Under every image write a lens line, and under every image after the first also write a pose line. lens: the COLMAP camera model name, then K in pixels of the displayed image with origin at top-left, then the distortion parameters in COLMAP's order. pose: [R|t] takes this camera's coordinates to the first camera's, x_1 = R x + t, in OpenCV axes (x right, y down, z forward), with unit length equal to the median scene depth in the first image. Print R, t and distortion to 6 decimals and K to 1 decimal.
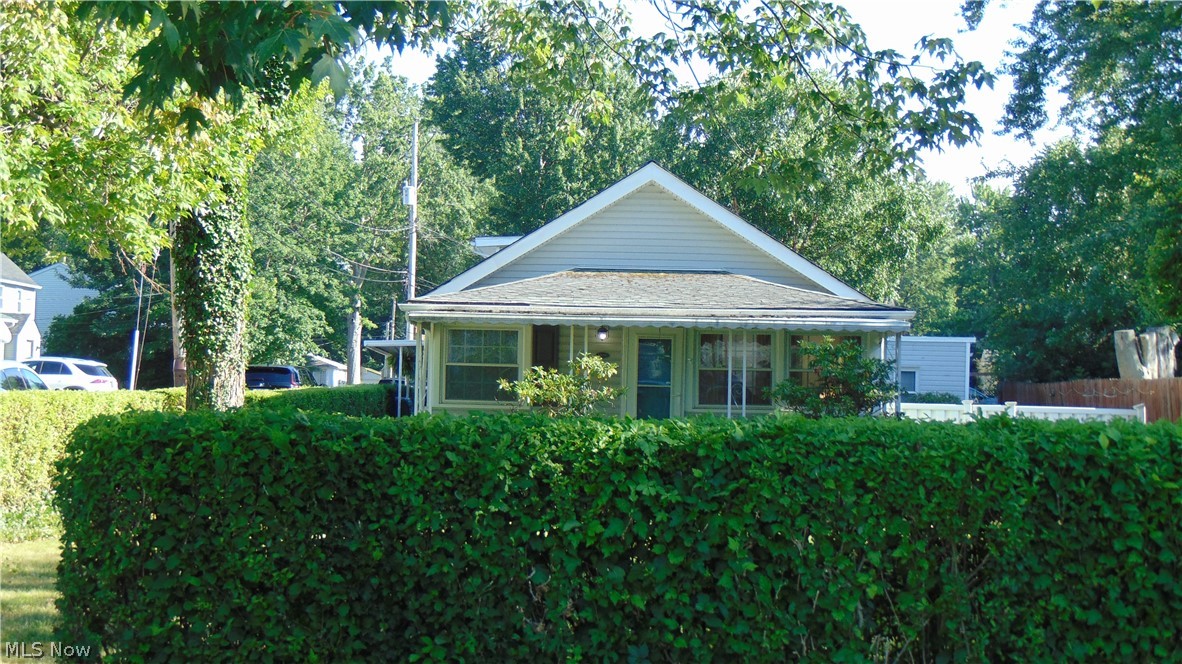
lens RADIAL K [[1820.5, 0, 591.0], [0, 1820.5, 330.8], [0, 0, 1]] dist [-0.012146, 0.000000]
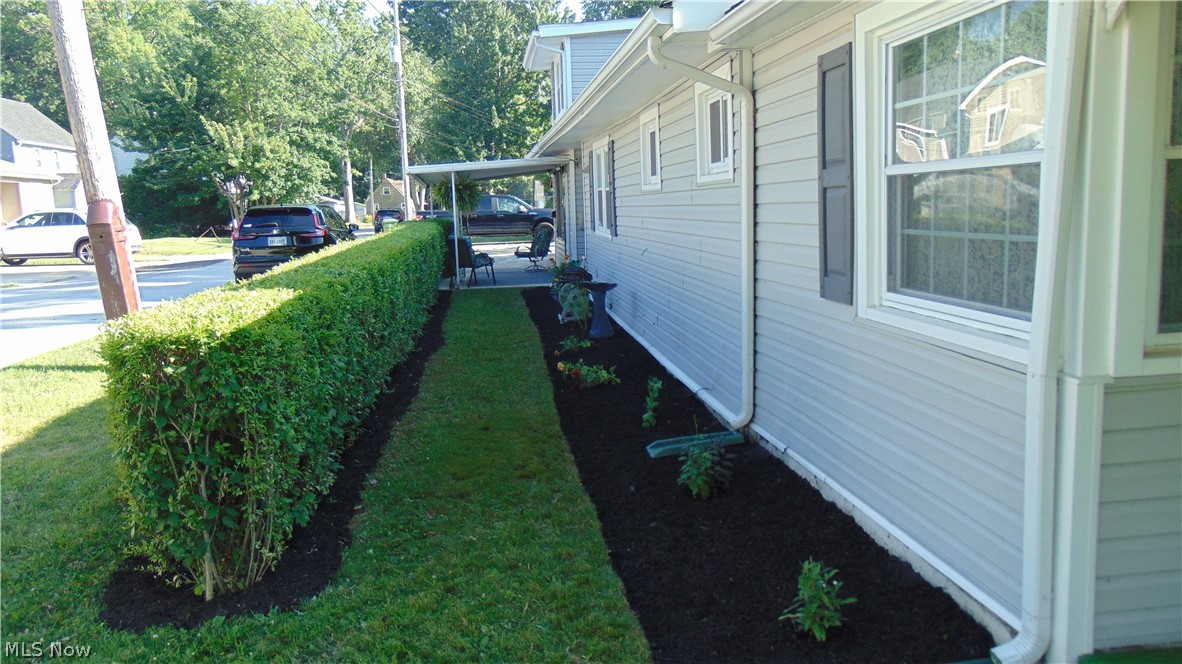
lens RADIAL K [[879.5, 0, 595.4], [0, 879.5, 332.8], [0, 0, 1]] dist [-0.031635, 0.055013]
pose [[0.986789, -0.076338, 0.142900, -0.054541], [0.049681, 0.982119, 0.181587, 0.005744], [-0.154206, -0.172089, 0.972937, 0.321323]]
